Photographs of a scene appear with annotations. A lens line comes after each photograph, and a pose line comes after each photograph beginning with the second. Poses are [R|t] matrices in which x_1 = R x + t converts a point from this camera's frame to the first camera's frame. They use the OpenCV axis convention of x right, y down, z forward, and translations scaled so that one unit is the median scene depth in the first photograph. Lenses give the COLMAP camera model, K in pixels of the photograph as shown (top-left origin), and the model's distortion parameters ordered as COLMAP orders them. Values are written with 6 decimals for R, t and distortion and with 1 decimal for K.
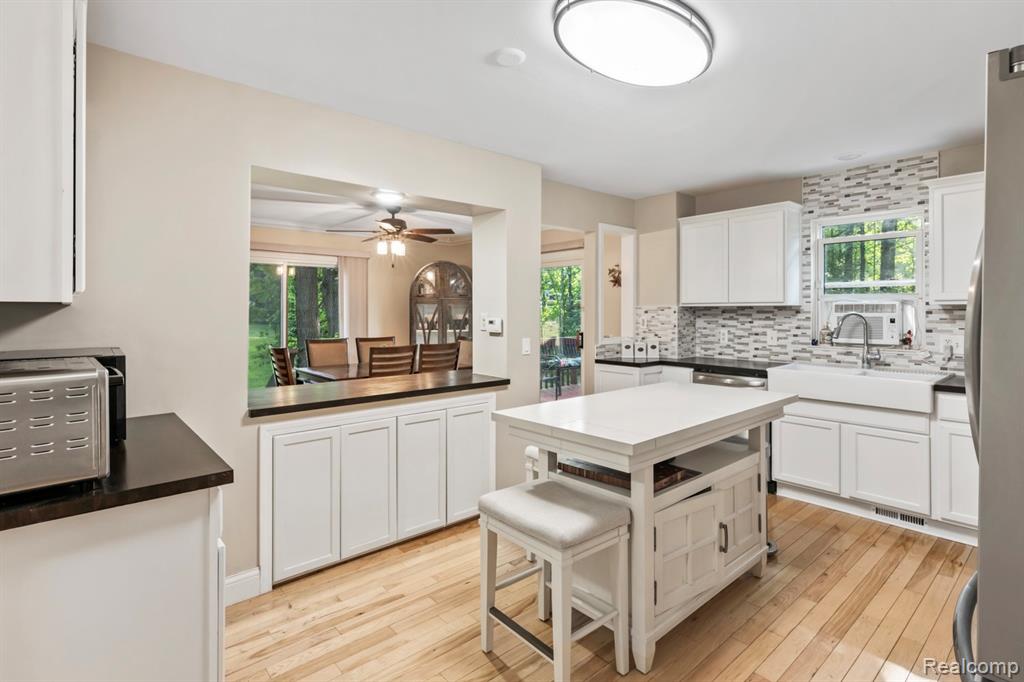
lens RADIAL K [[493.5, 0, 512.5], [0, 493.5, 312.5], [0, 0, 1]] dist [-0.006451, 0.000434]
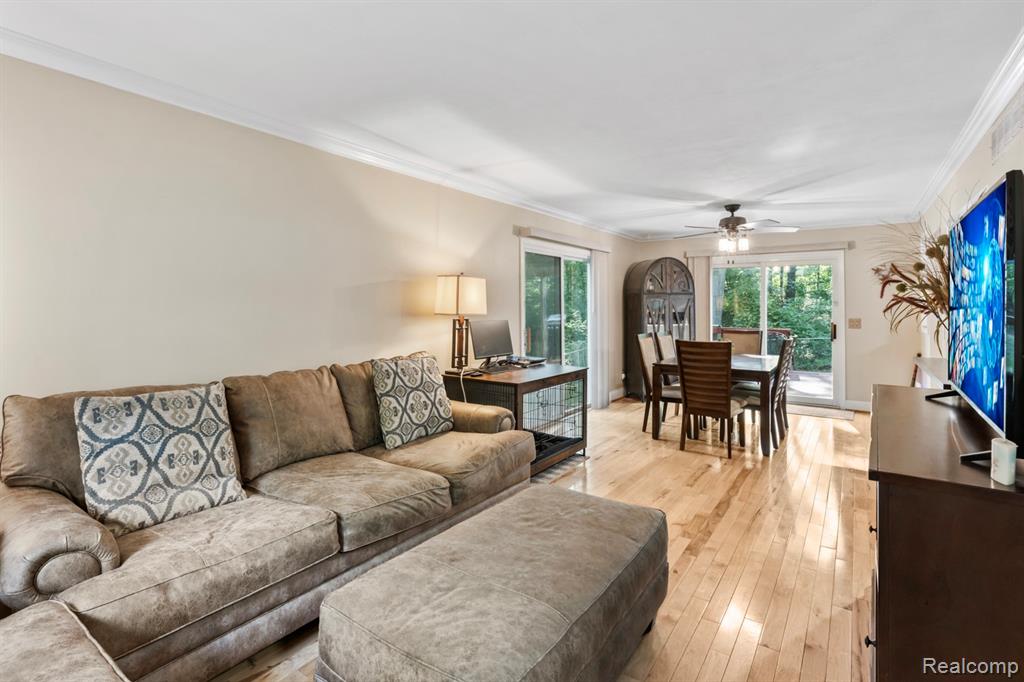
lens RADIAL K [[501.2, 0, 508.8], [0, 501.2, 303.9], [0, 0, 1]] dist [-0.005394, 0.001458]
pose [[0.968999, 0.000344, 0.247066, -1.150905], [0.002193, 0.999948, -0.009993, 0.004385], [-0.247056, 0.010225, 0.968947, 0.110756]]
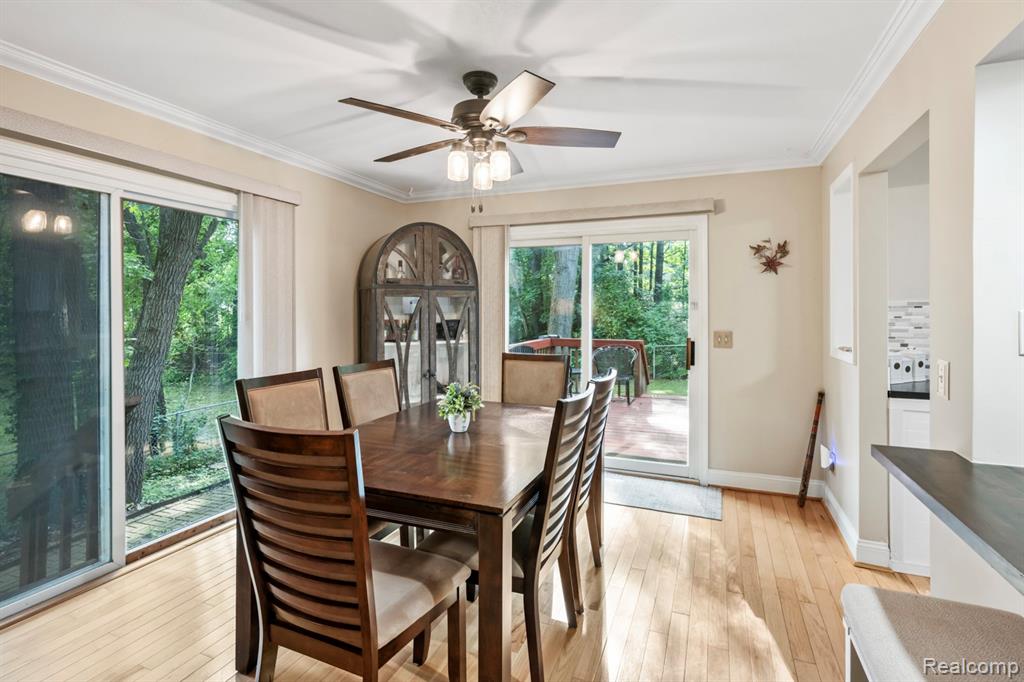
lens RADIAL K [[493.5, 0, 512.5], [0, 493.5, 312.5], [0, 0, 1]] dist [-0.006451, 0.000434]
pose [[0.893705, -0.000913, 0.448654, -0.499302], [0.000735, 1.000000, 0.000572, 0.002030], [-0.448655, -0.000181, 0.893705, 0.694962]]
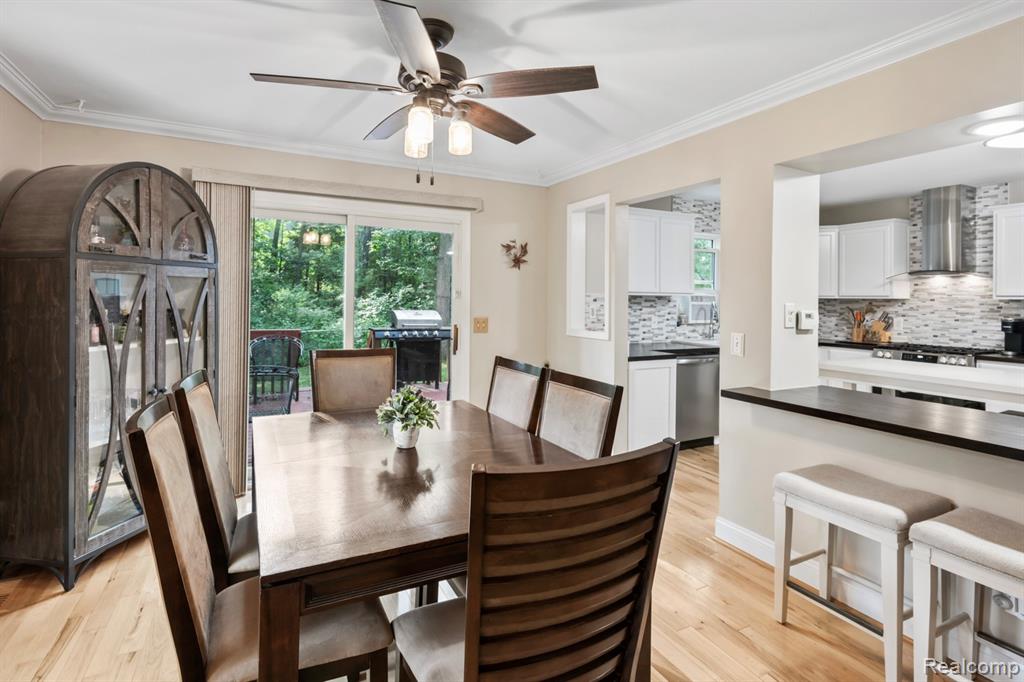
lens RADIAL K [[501.2, 0, 508.8], [0, 501.2, 303.9], [0, 0, 1]] dist [-0.005394, 0.001458]
pose [[0.256092, -0.005737, 0.966635, -0.722314], [-0.009994, 0.999913, 0.008583, -0.000635], [-0.966601, -0.011859, 0.256013, 0.996724]]
